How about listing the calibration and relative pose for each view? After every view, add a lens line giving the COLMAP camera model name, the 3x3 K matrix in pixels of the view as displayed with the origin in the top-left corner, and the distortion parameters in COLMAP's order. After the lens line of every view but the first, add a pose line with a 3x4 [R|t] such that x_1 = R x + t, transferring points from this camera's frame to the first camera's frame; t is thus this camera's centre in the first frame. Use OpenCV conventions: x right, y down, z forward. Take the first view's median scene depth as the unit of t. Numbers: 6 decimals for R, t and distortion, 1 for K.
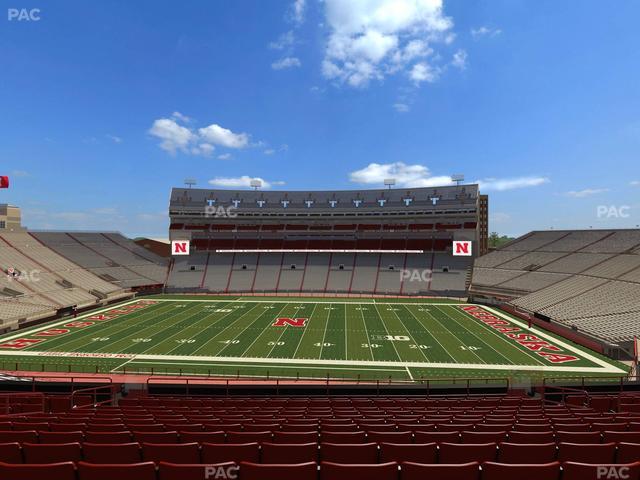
lens RADIAL K [[320.7, 0, 319.9], [0, 320.7, 239.8], [0, 0, 1]] dist [0.000002, 0.000397]
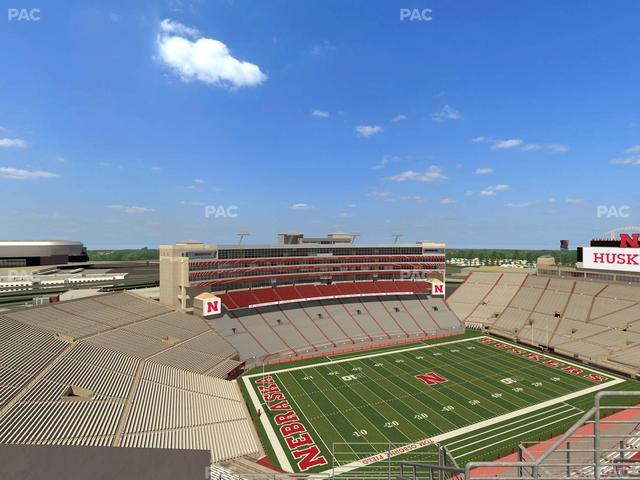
lens RADIAL K [[320.7, 0, 319.6], [0, 320.7, 240.9], [0, 0, 1]] dist [0.000002, 0.000397]
pose [[-0.885085, 0.001612, -0.465427, 0.659098], [0.000244, 0.999995, 0.003000, -0.223199], [0.465429, 0.002542, -0.885081, 1.387631]]
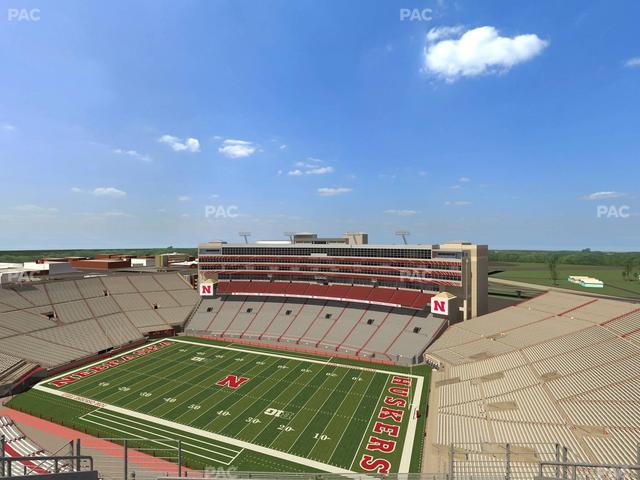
lens RADIAL K [[320.7, 0, 319.8], [0, 320.7, 240.8], [0, 0, 1]] dist [0.000002, 0.000397]
pose [[-0.955175, -0.000405, 0.296041, -0.575135], [0.000337, 0.999997, 0.002457, -0.222532], [-0.296041, 0.002447, -0.955172, 1.512426]]
